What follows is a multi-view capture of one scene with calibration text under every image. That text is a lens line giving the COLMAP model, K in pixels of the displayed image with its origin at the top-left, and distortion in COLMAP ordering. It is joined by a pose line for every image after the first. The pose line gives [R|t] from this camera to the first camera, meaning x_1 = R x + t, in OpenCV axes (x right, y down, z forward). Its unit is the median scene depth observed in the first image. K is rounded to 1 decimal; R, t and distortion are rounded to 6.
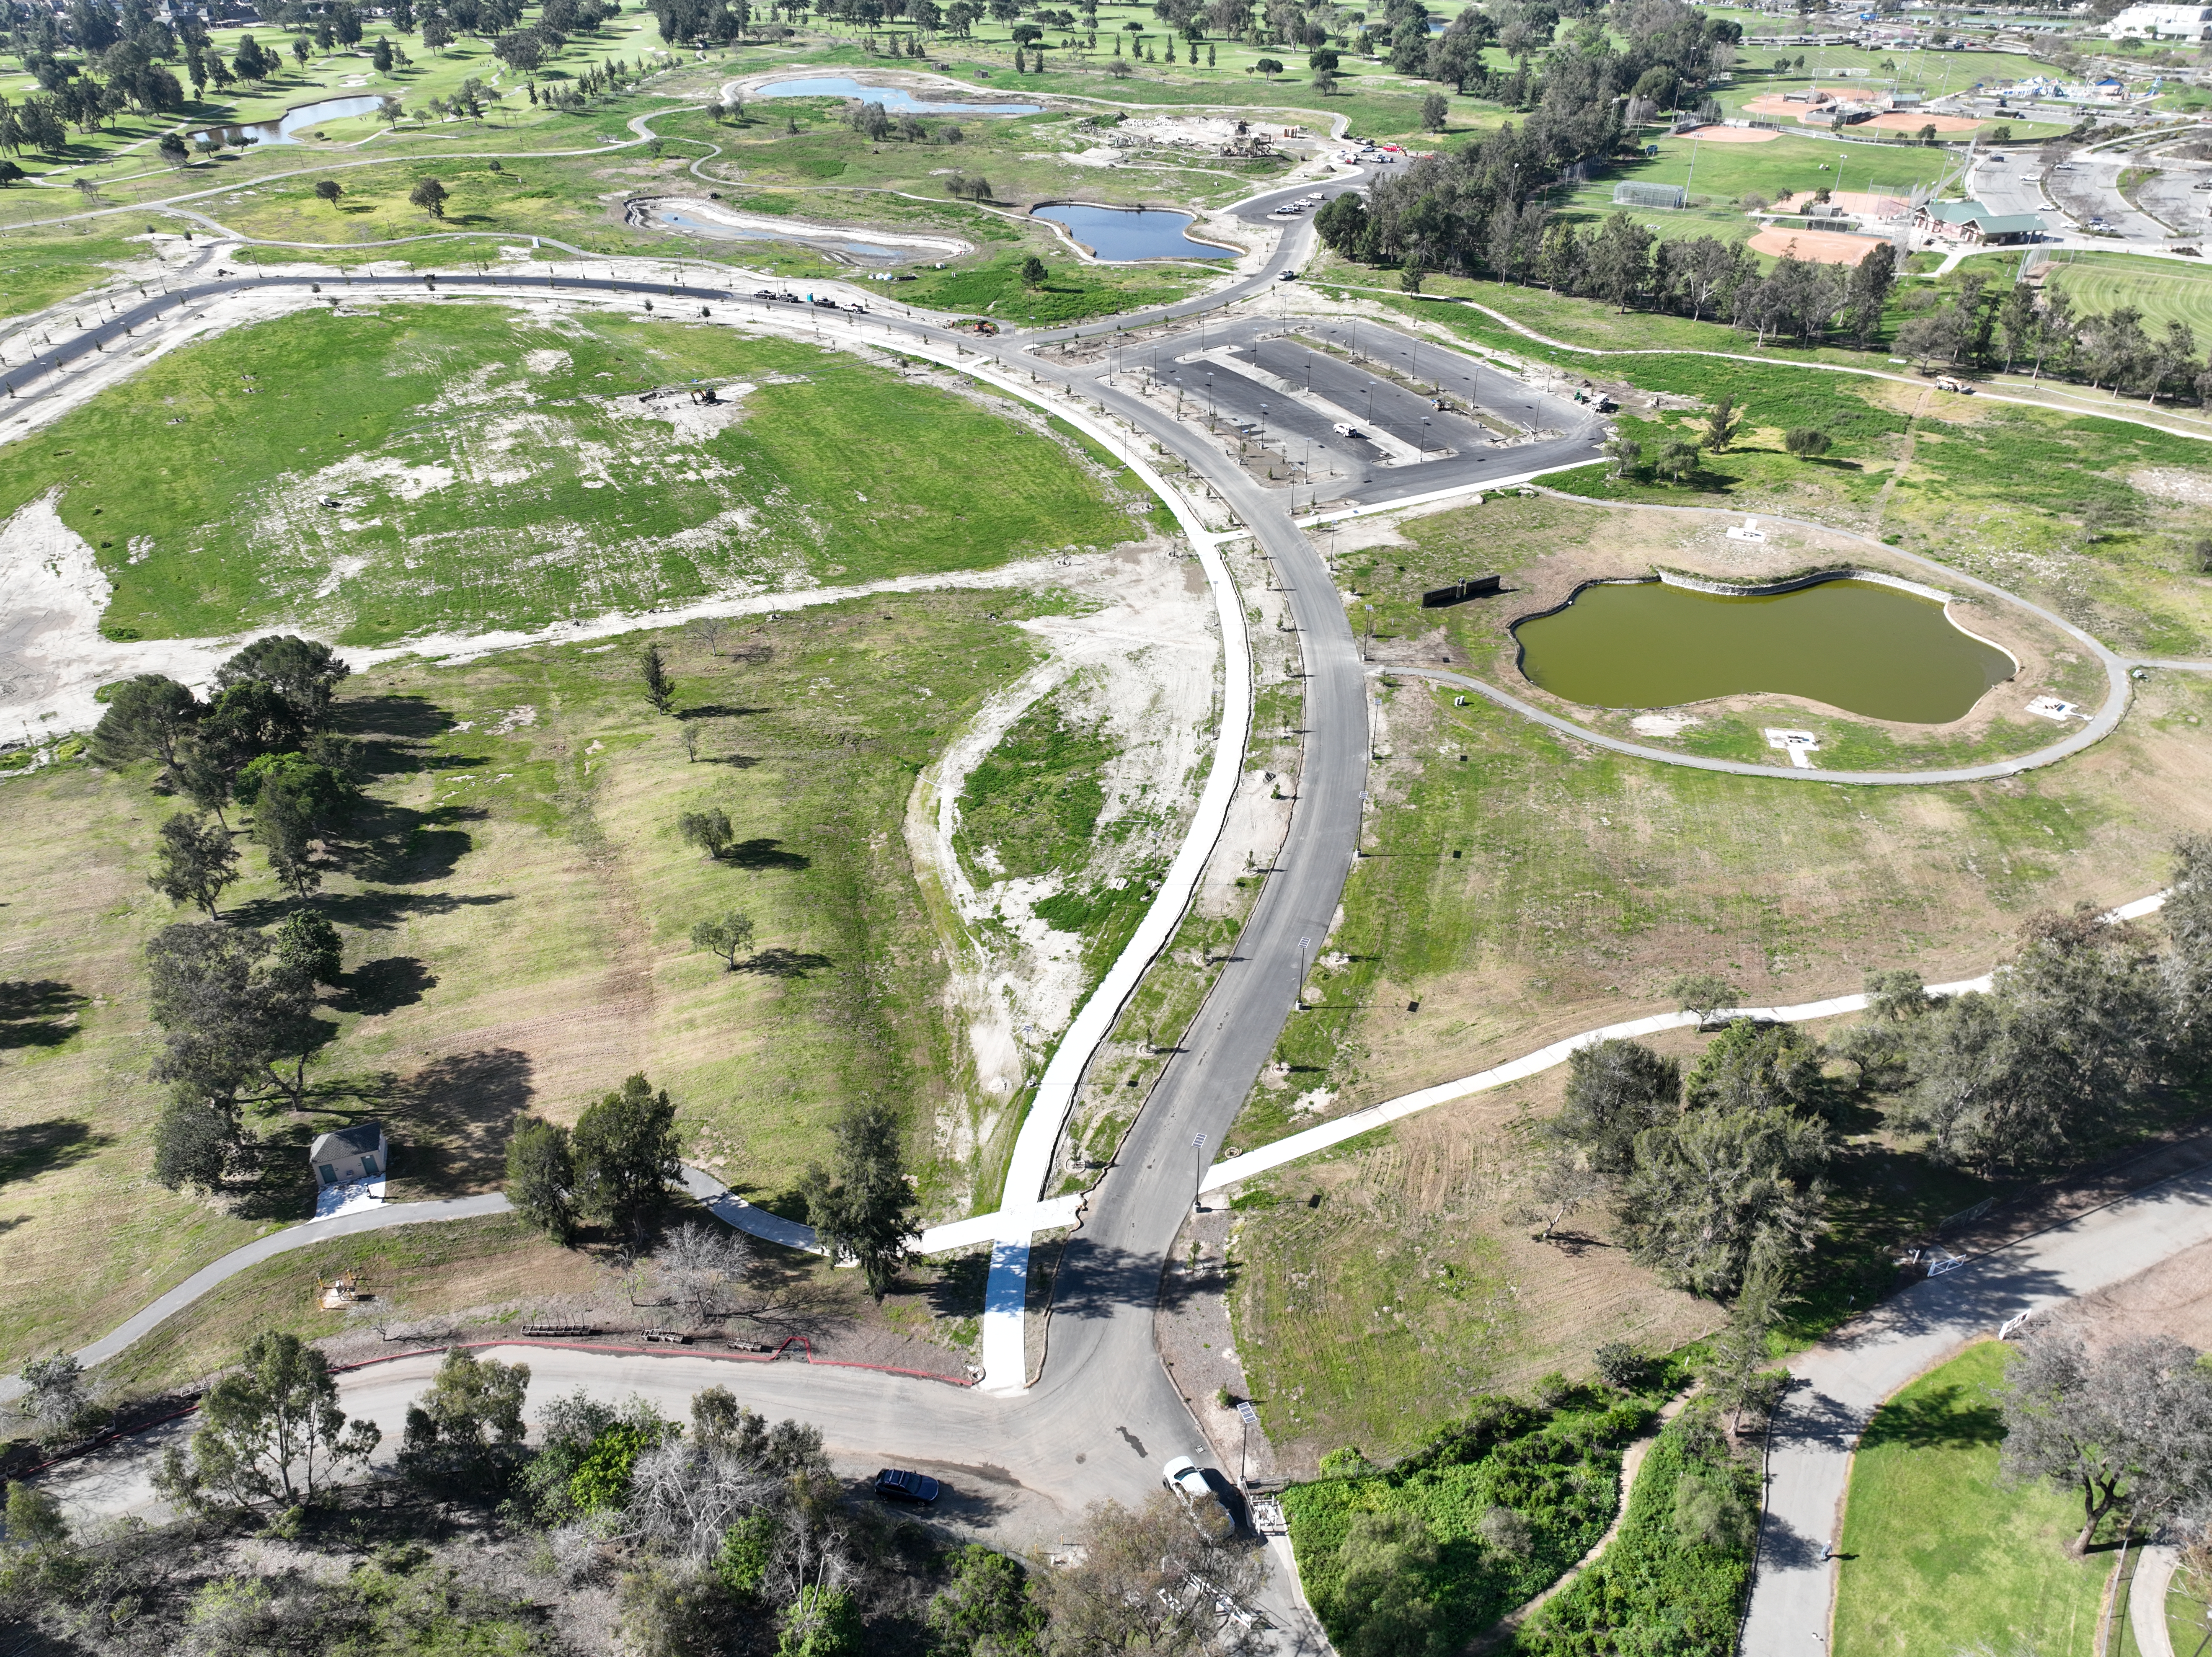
lens RADIAL K [[1559.2, 0, 1109.2], [0, 1559.2, 829.2], [0, 0, 1]] dist [-0.003685, 0.022270]
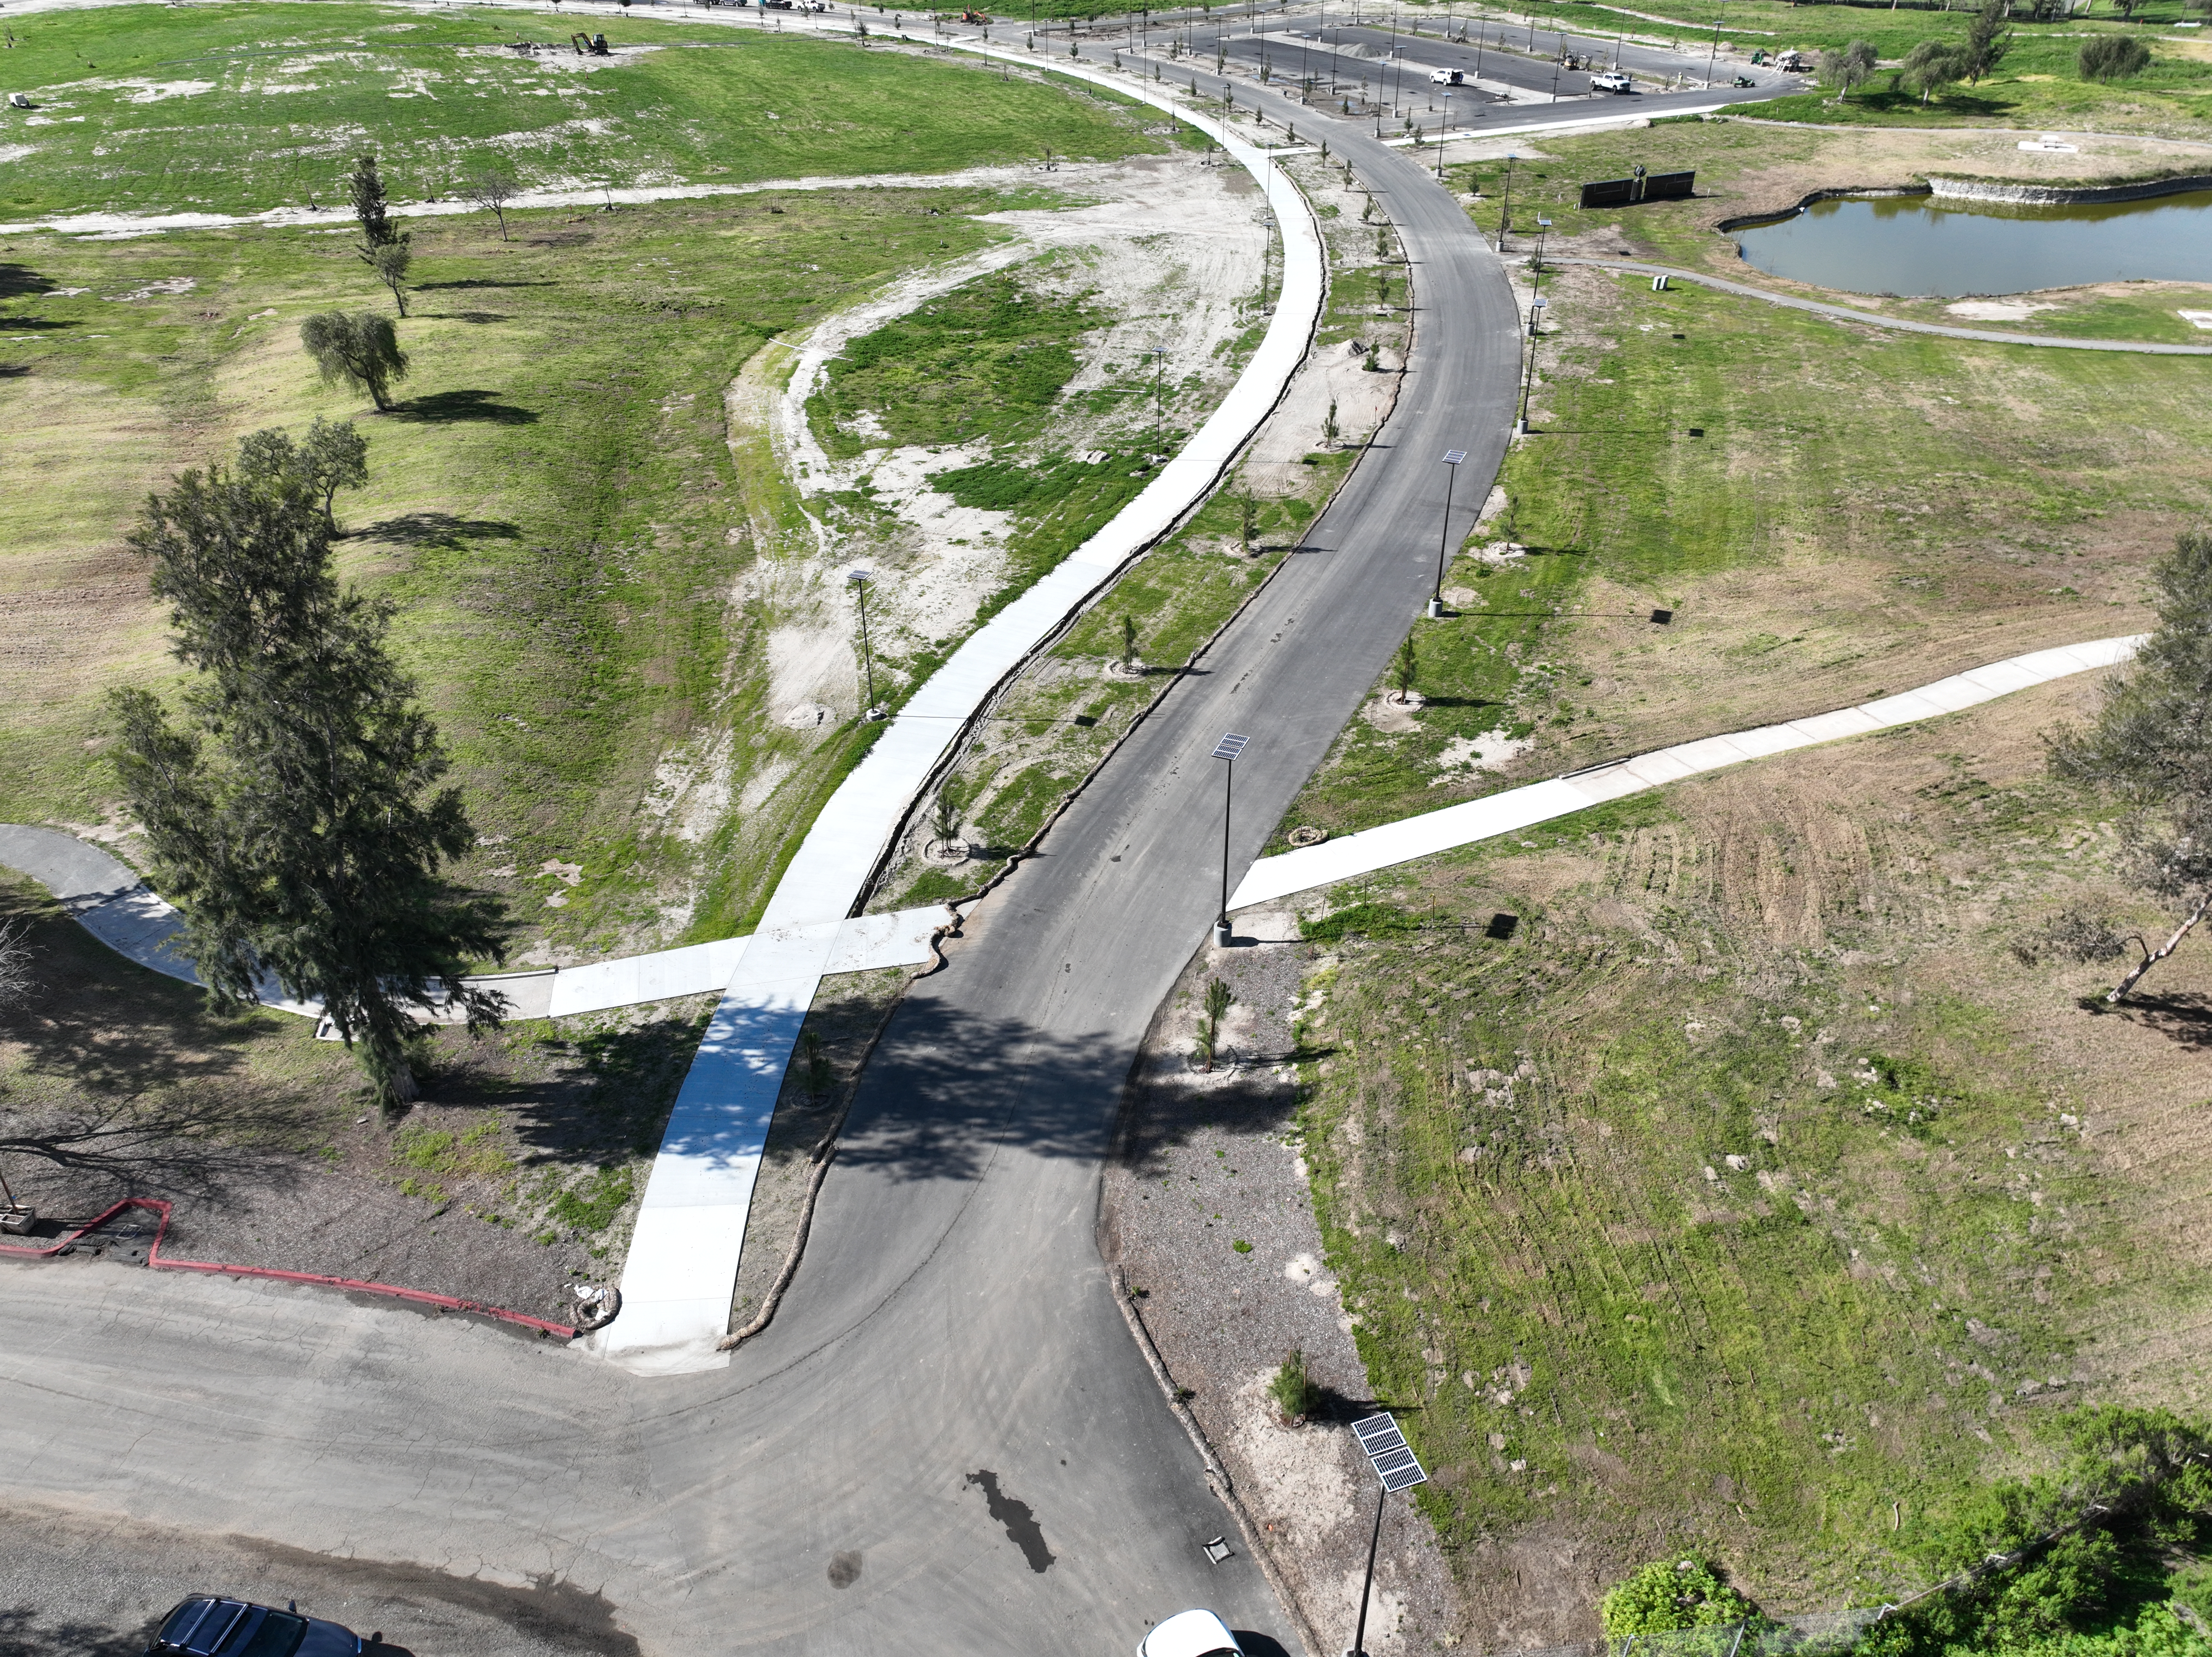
lens RADIAL K [[1559.2, 0, 1112.3], [0, 1559.2, 830.5], [0, 0, 1]] dist [-0.003685, 0.022270]
pose [[0.999633, 0.018781, -0.019525, 0.022083], [-0.018542, 0.999752, 0.012351, 0.134239], [0.019752, -0.011984, 0.999733, 0.371737]]
